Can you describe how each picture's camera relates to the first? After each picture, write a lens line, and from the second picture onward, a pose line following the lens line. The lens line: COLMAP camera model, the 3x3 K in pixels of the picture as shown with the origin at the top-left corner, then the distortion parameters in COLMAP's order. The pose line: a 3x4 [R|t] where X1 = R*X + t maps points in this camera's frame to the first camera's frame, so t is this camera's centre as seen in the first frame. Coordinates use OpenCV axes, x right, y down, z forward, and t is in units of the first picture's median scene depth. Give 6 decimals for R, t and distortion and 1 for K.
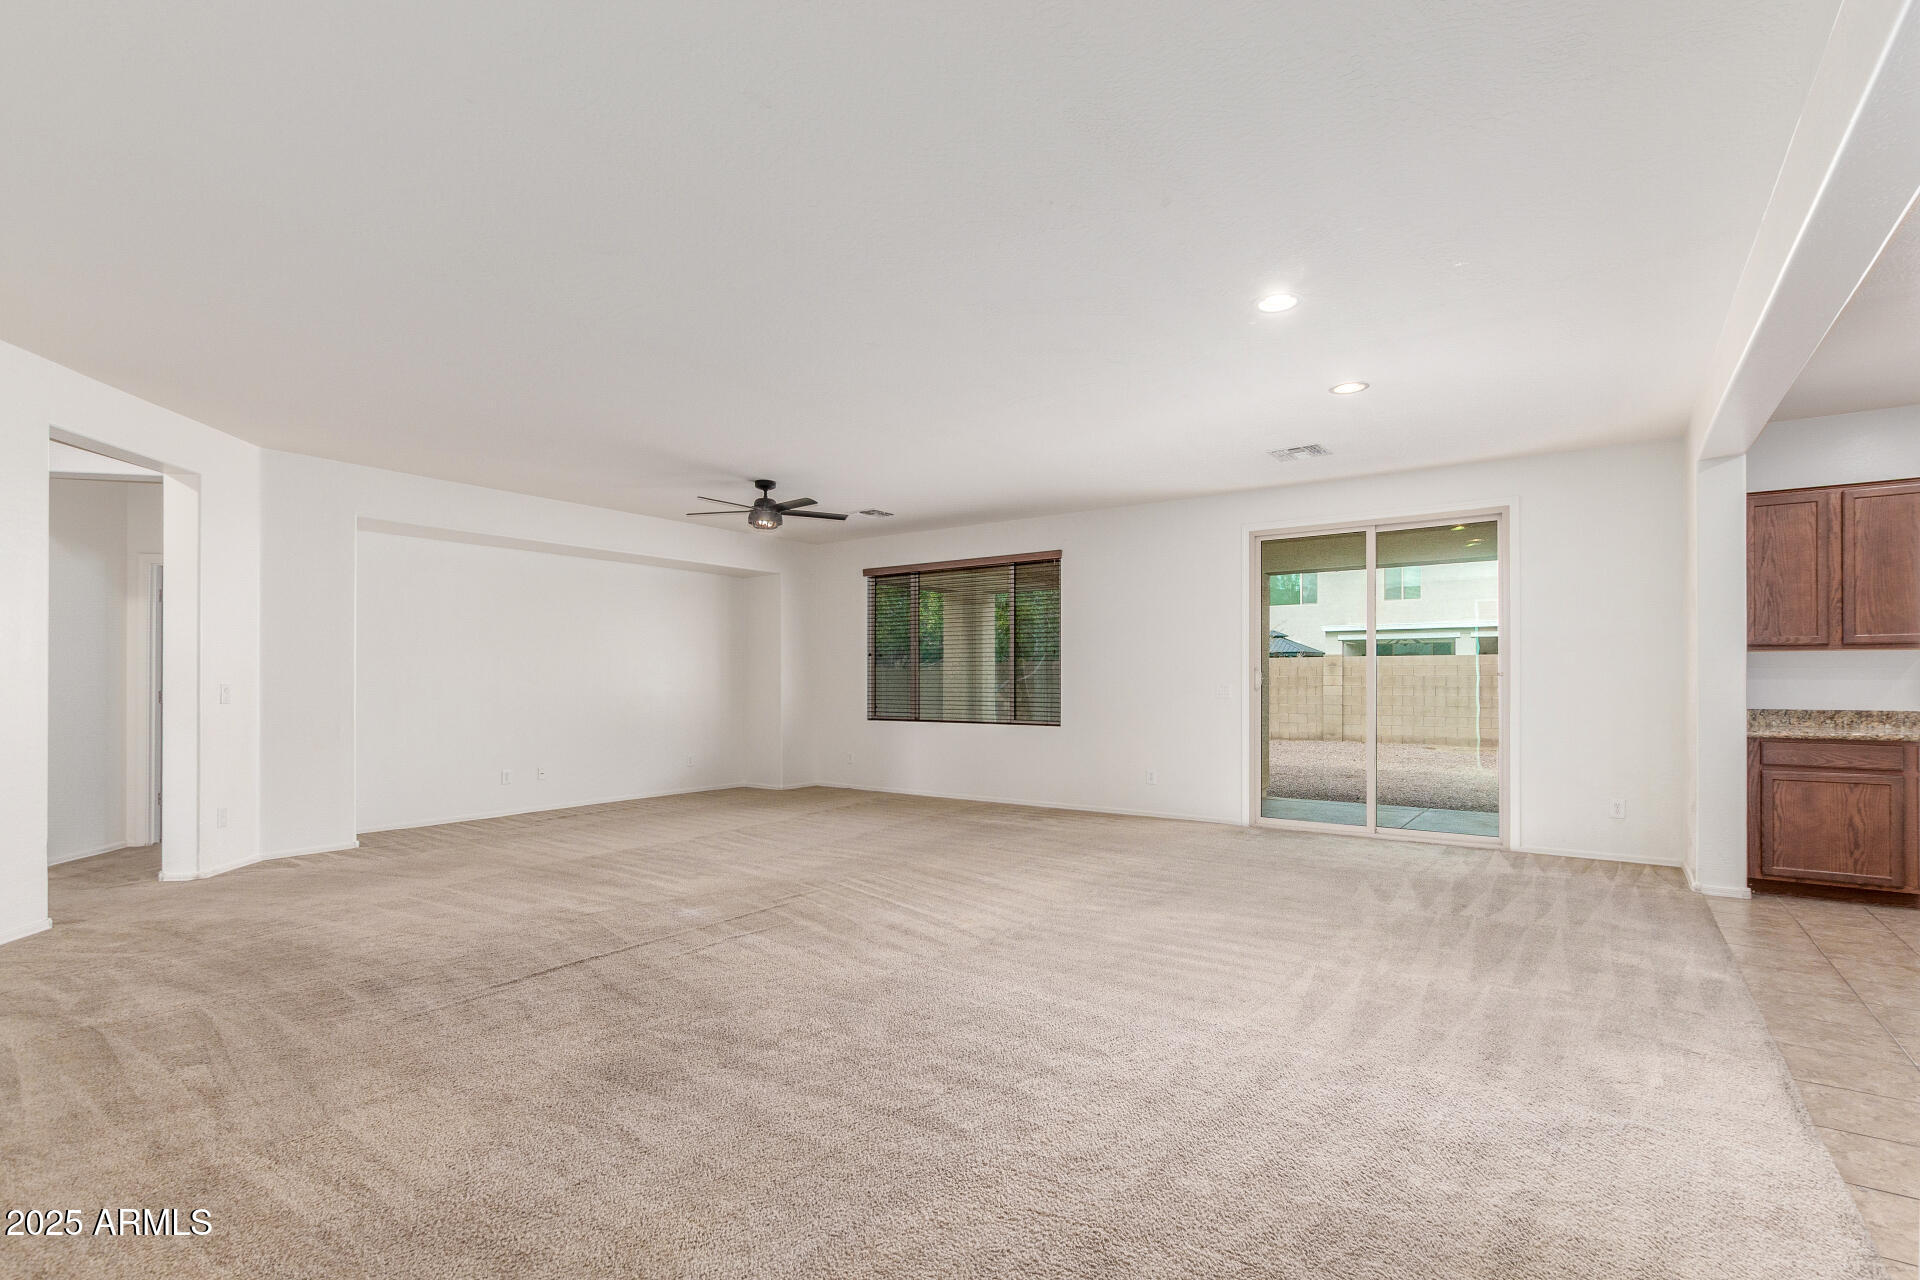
lens RADIAL K [[883.7, 0, 961.2], [0, 883.7, 675.6], [0, 0, 1]] dist [0.001138, -0.002010]
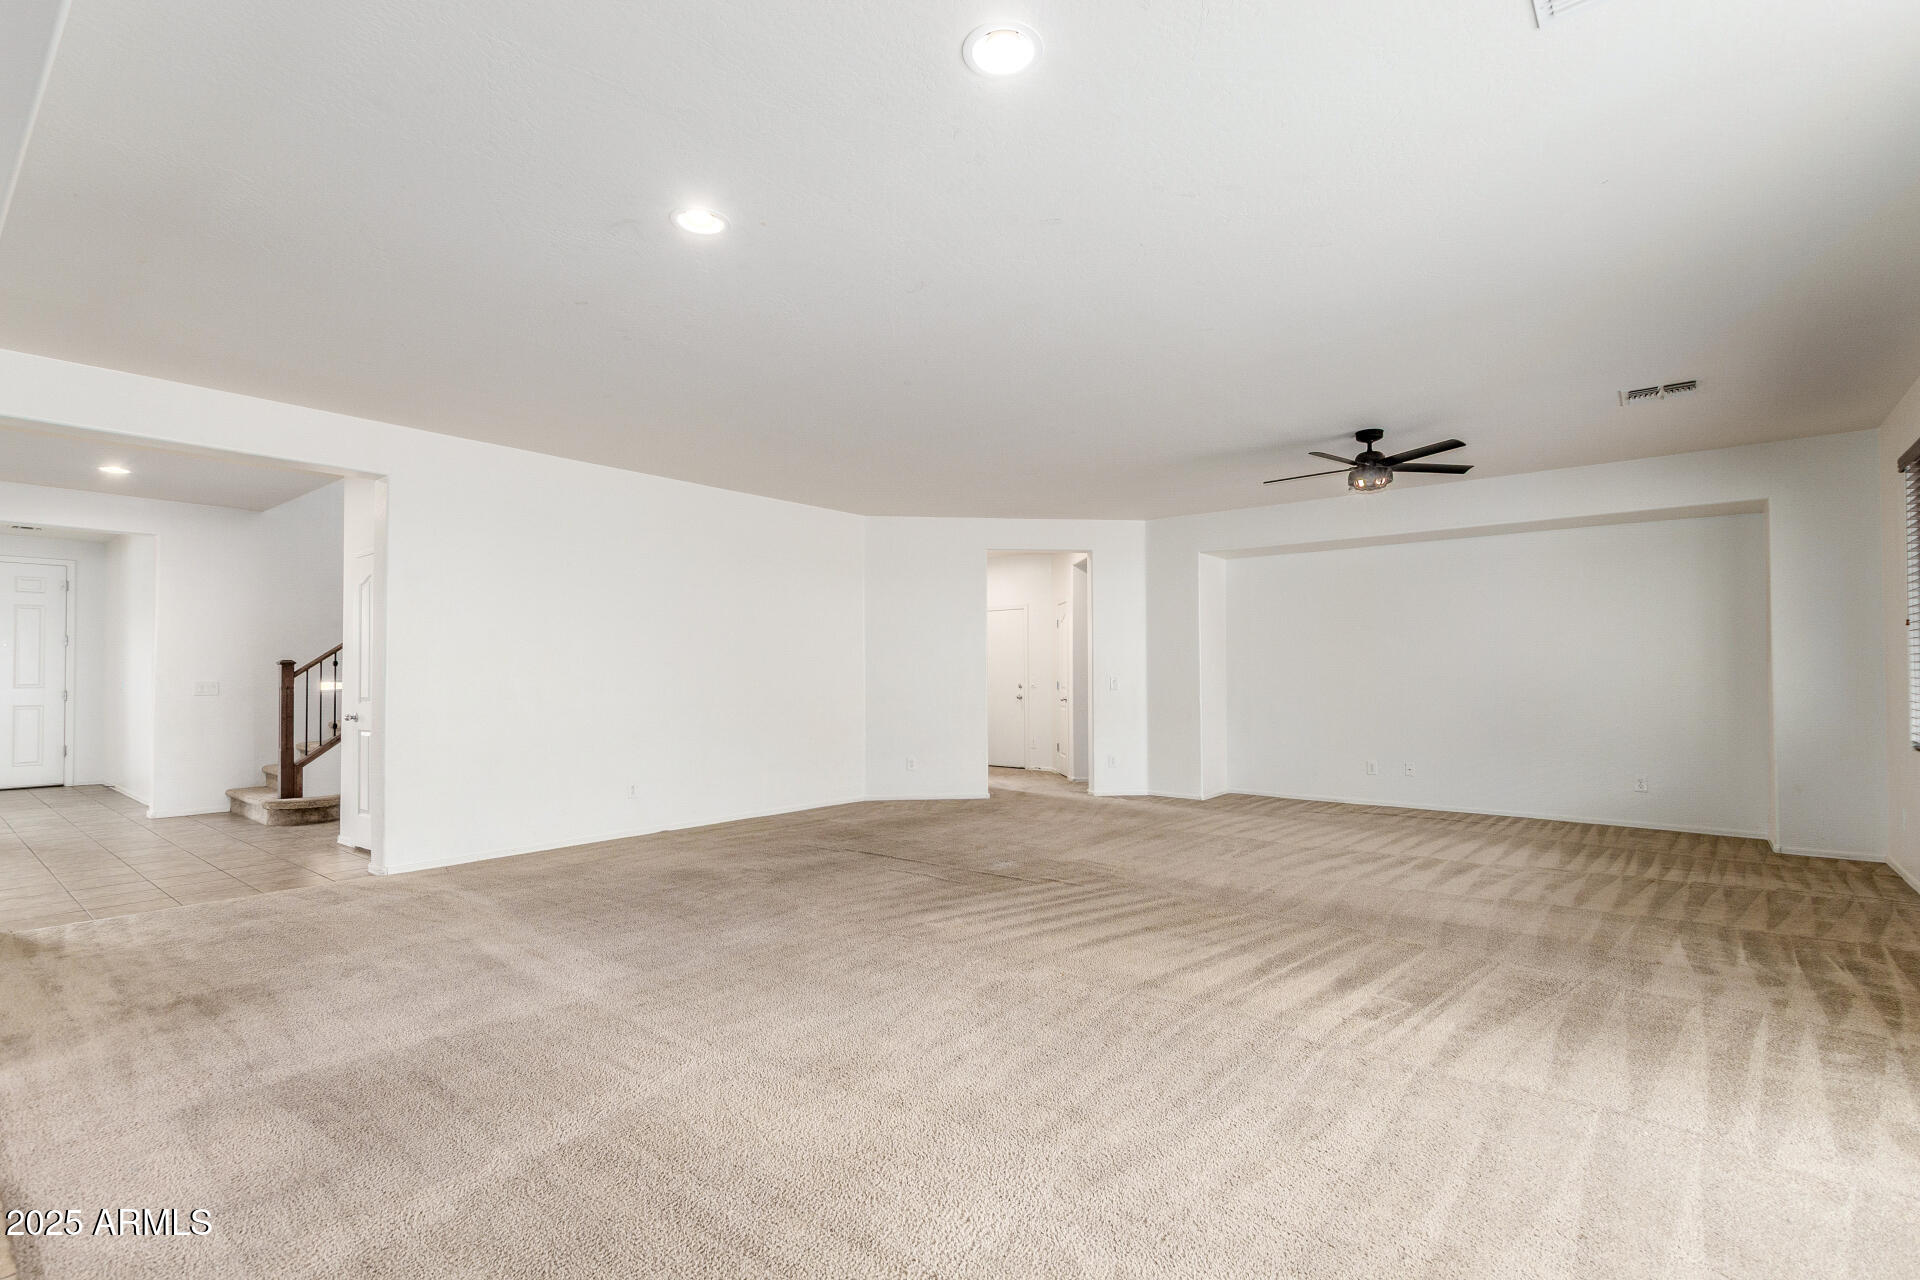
lens RADIAL K [[876.6, 0, 993.5], [0, 876.6, 657.0], [0, 0, 1]] dist [0.000687, -0.000095]
pose [[-0.050514, -0.020744, -0.998508, 0.681254], [0.007755, 0.999746, -0.021162, 0.004934], [0.998693, -0.008812, -0.050340, 0.786266]]
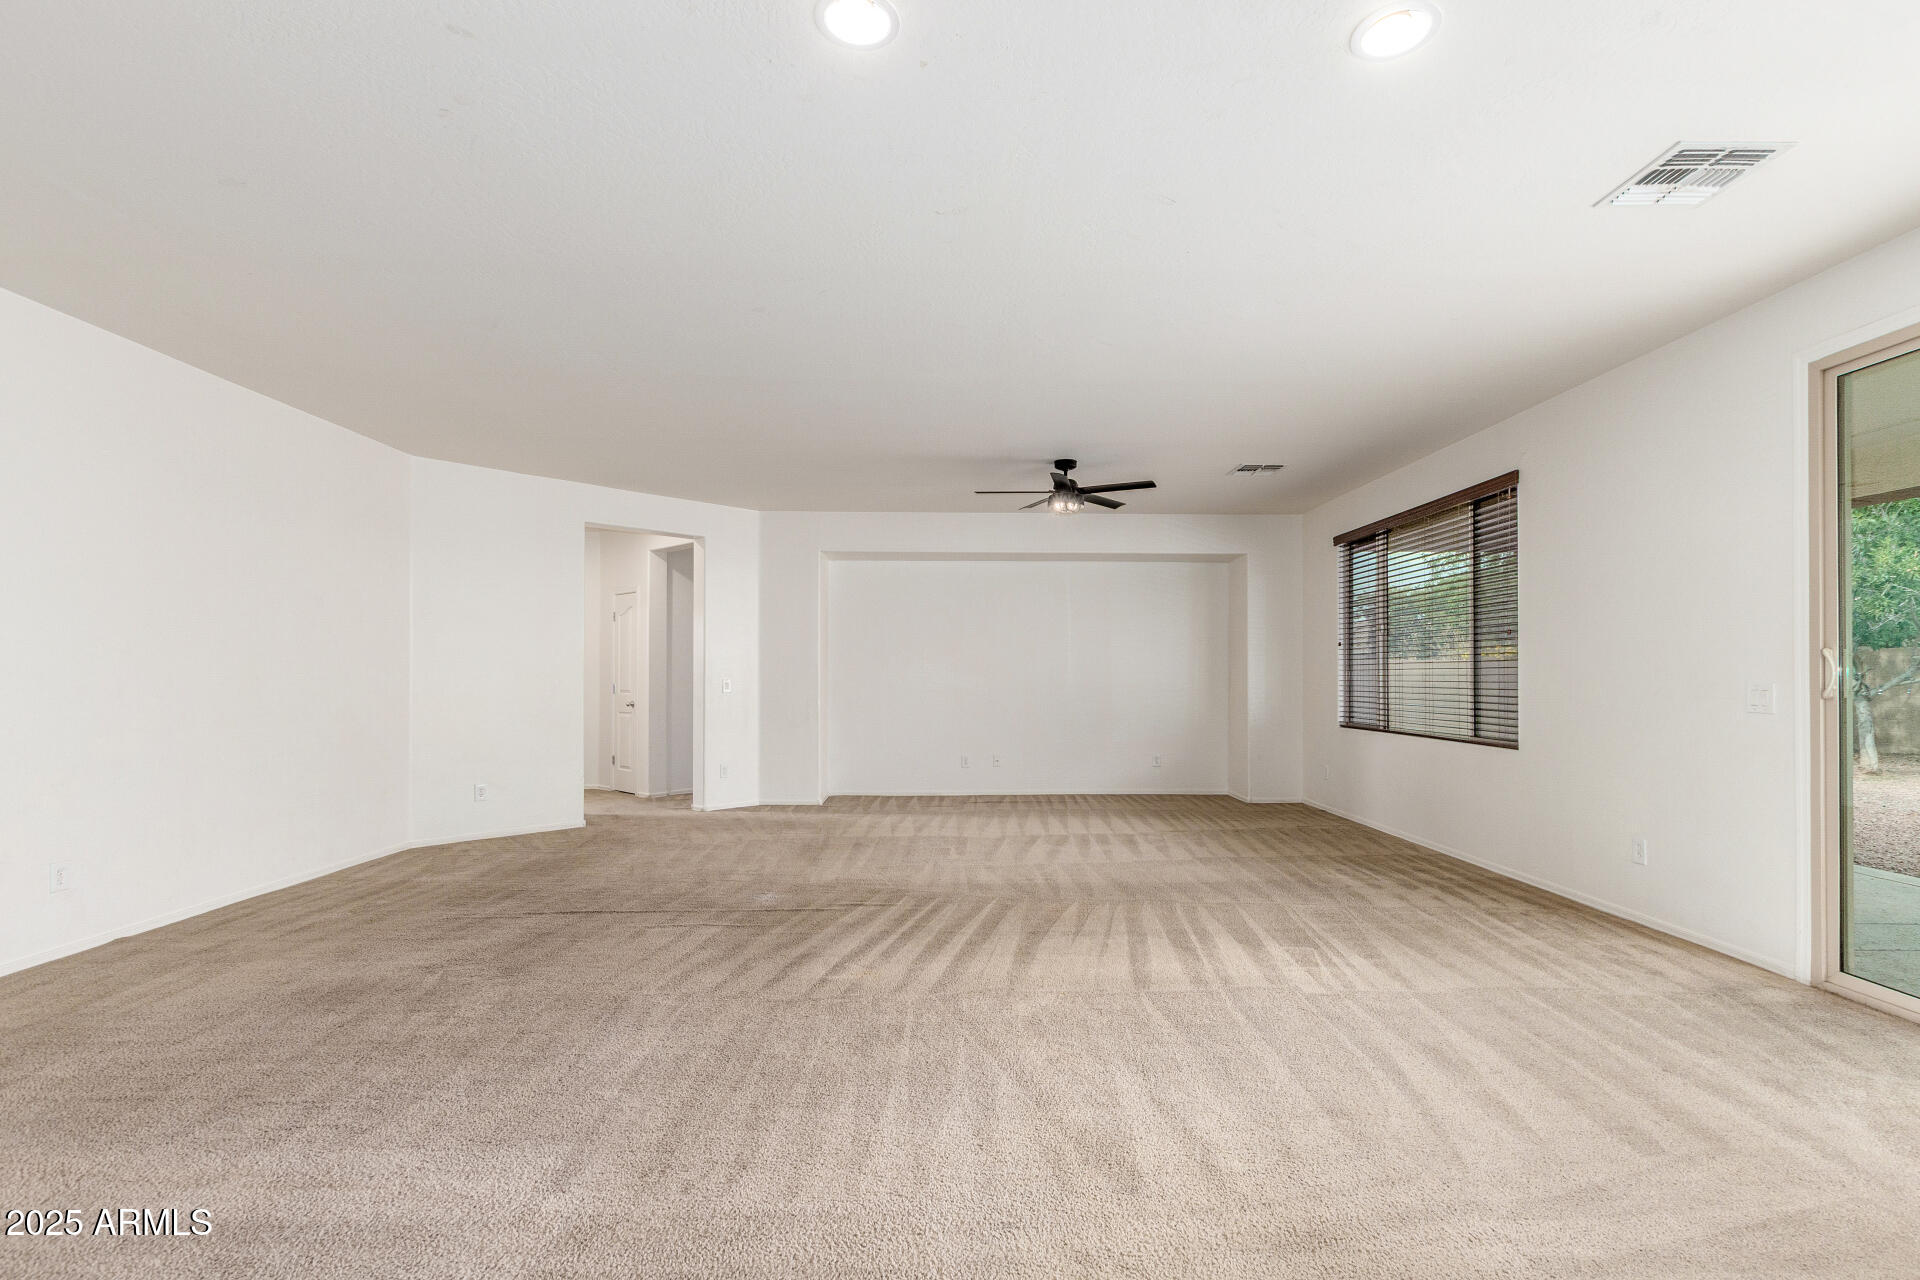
lens RADIAL K [[872.2, 0, 965.3], [0, 872.2, 669.5], [0, 0, 1]] dist [0.005435, -0.000220]
pose [[0.607924, -0.005236, -0.793978, 0.487502], [0.002913, 0.999986, -0.004363, 0.002084], [0.793990, 0.000340, 0.607931, 0.409242]]
